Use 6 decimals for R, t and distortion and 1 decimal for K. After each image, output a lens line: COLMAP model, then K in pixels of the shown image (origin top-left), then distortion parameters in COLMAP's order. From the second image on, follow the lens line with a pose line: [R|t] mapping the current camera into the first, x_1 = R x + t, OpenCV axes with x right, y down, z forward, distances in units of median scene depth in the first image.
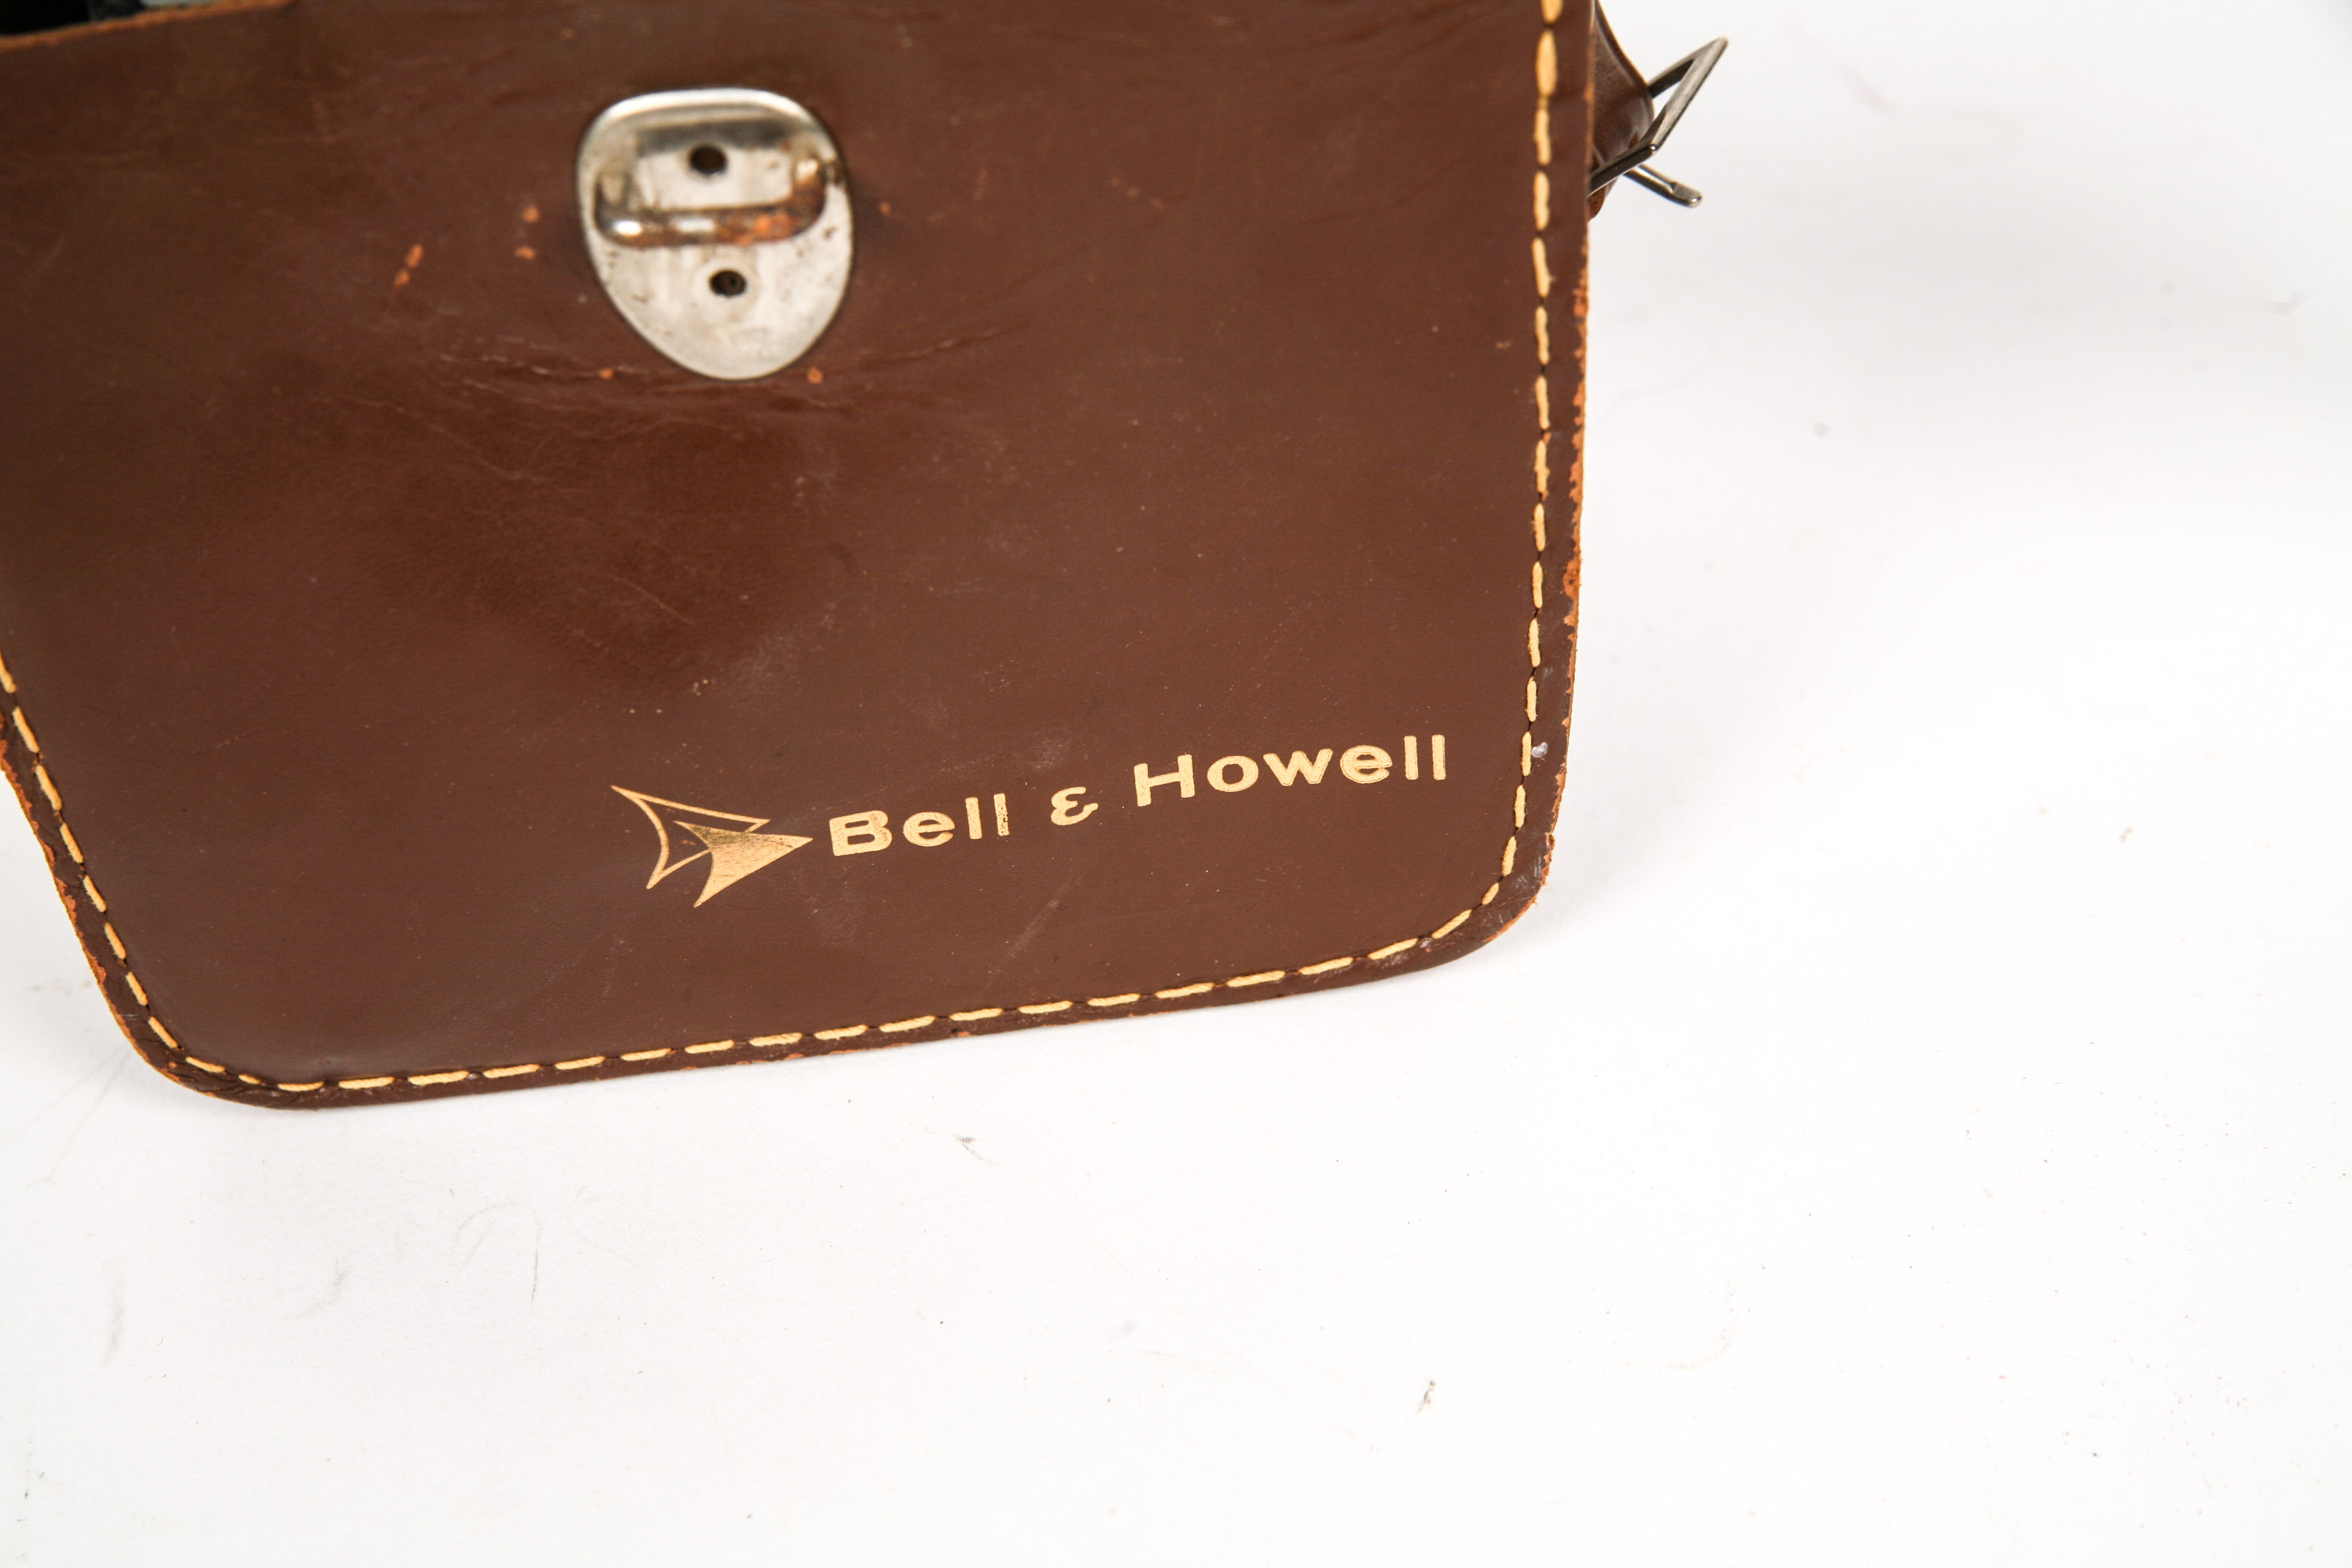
lens RADIAL K [[4261.4, 0, 1176.0], [0, 4261.4, 784.0], [0, 0, 1]] dist [-0.015825, 0.122376]
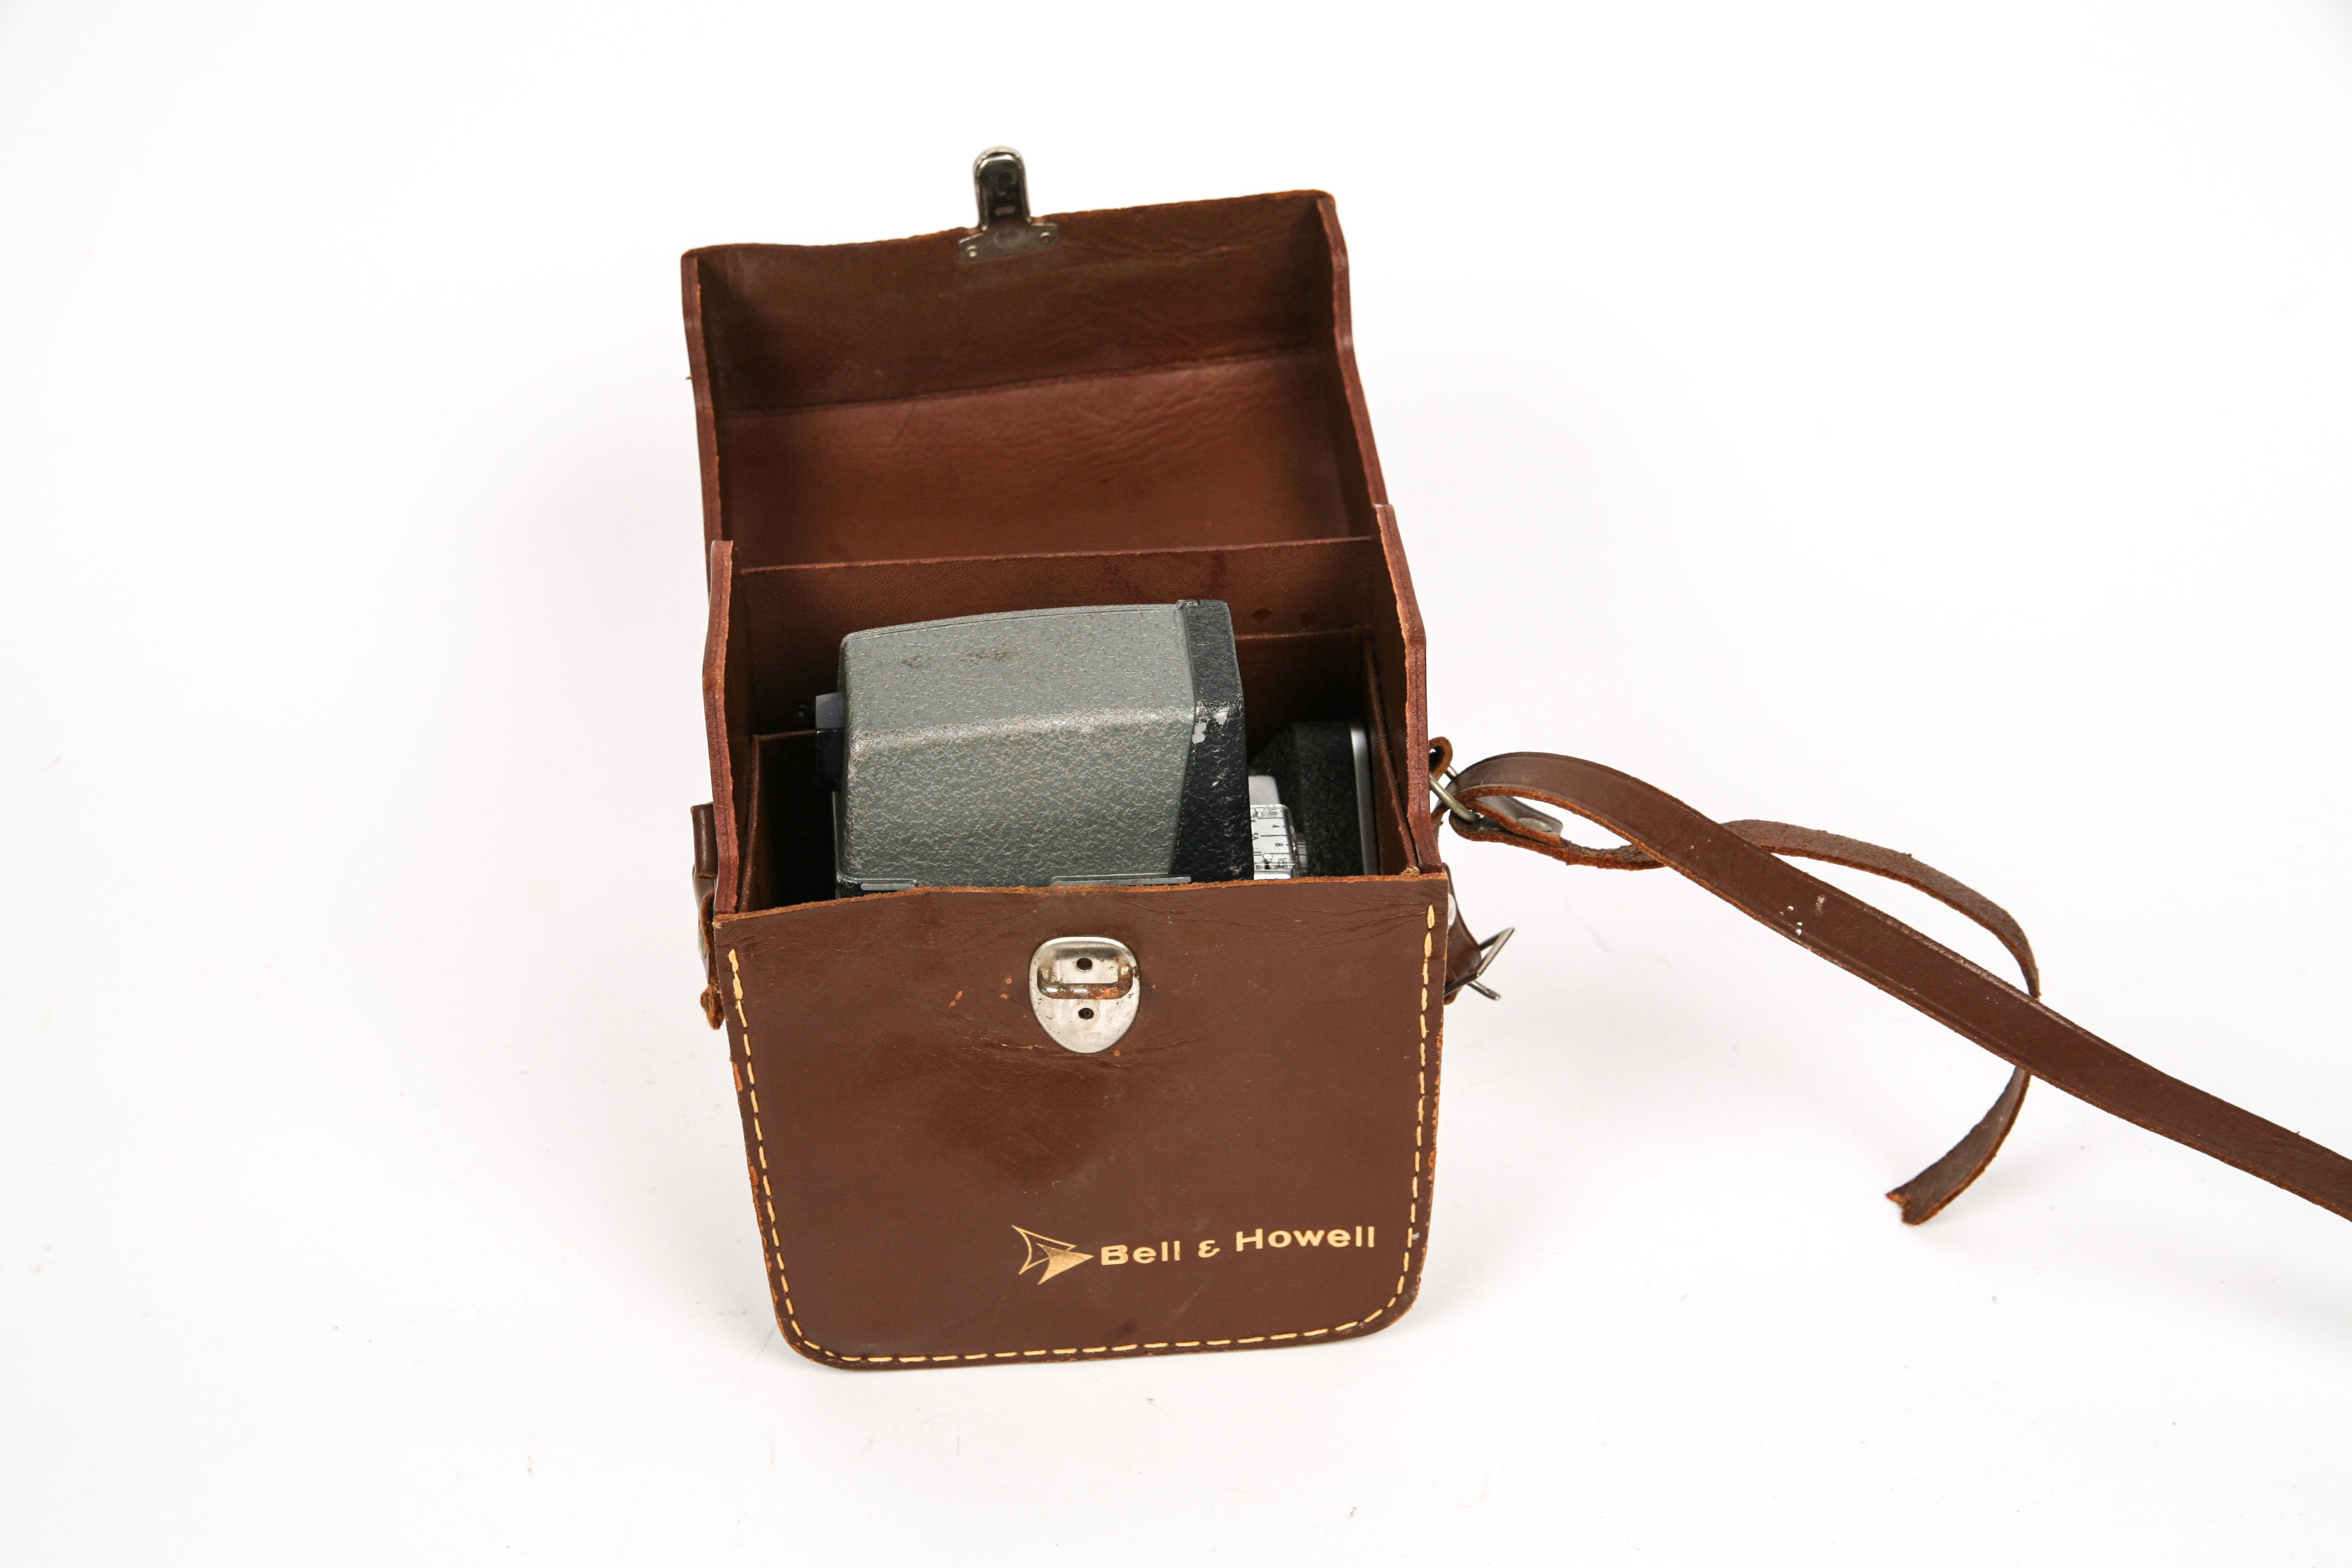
lens RADIAL K [[4496.6, 0, 1176.0], [0, 4496.6, 784.0], [0, 0, 1]] dist [0.091478, 0.125125]
pose [[0.998282, 0.058288, 0.005898, -0.071345], [-0.056695, 0.986533, -0.153422, 0.131915], [-0.014762, 0.152824, 0.988143, -1.426864]]
